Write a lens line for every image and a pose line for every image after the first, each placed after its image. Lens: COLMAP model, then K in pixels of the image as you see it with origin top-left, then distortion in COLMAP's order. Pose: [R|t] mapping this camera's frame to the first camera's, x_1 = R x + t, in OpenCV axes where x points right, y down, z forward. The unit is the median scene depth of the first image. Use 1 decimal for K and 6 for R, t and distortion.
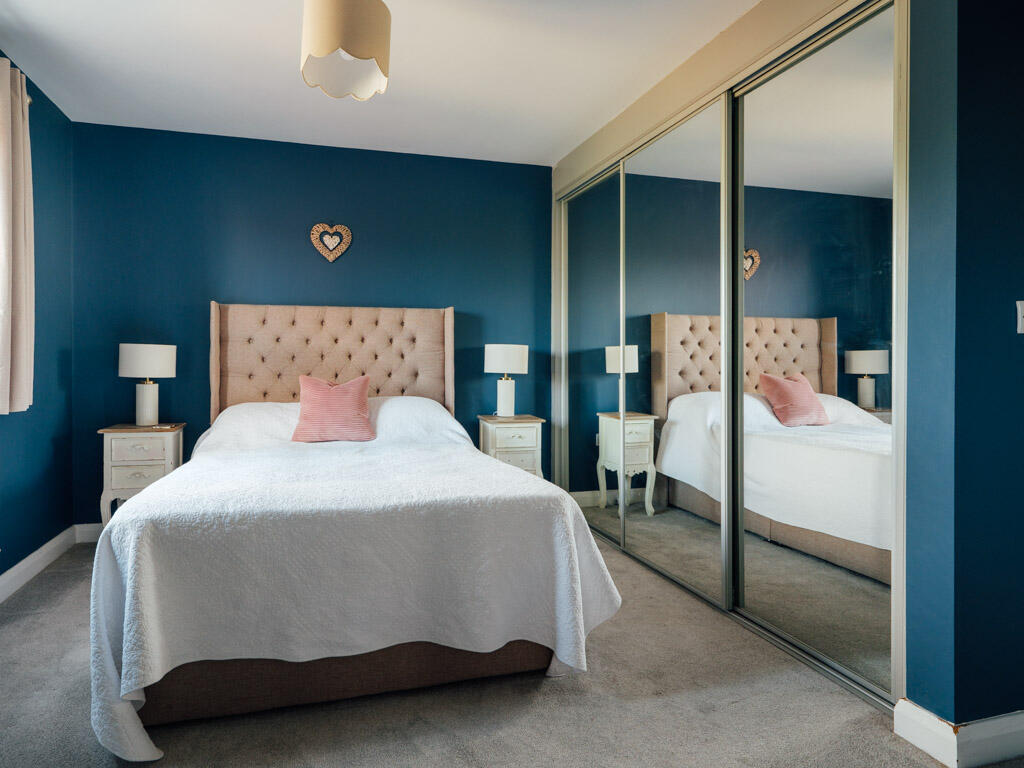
lens RADIAL K [[540.9, 0, 464.2], [0, 540.9, 368.6], [0, 0, 1]] dist [0.000603, 0.000881]
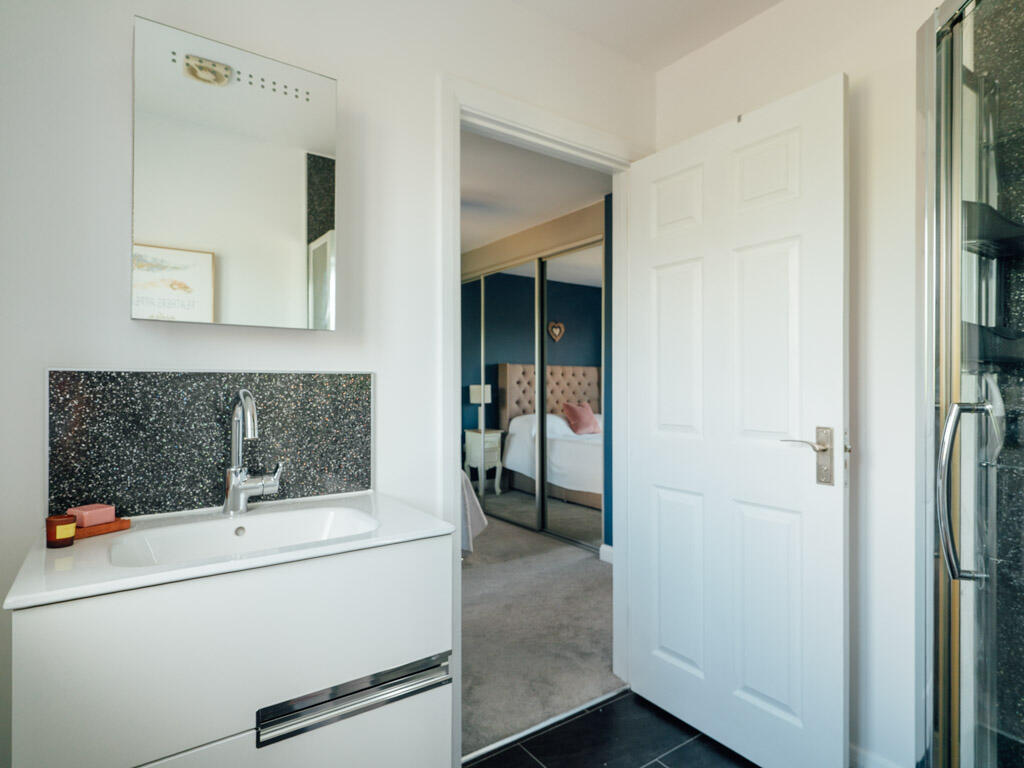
lens RADIAL K [[557.7, 0, 512.0], [0, 557.7, 384.0], [0, 0, 1]] dist [0.001166, 0.000305]
pose [[0.933310, 0.005792, 0.359026, -0.194289], [-0.000838, 0.999902, -0.013951, -0.023065], [-0.359072, 0.012720, 0.933223, -0.505778]]
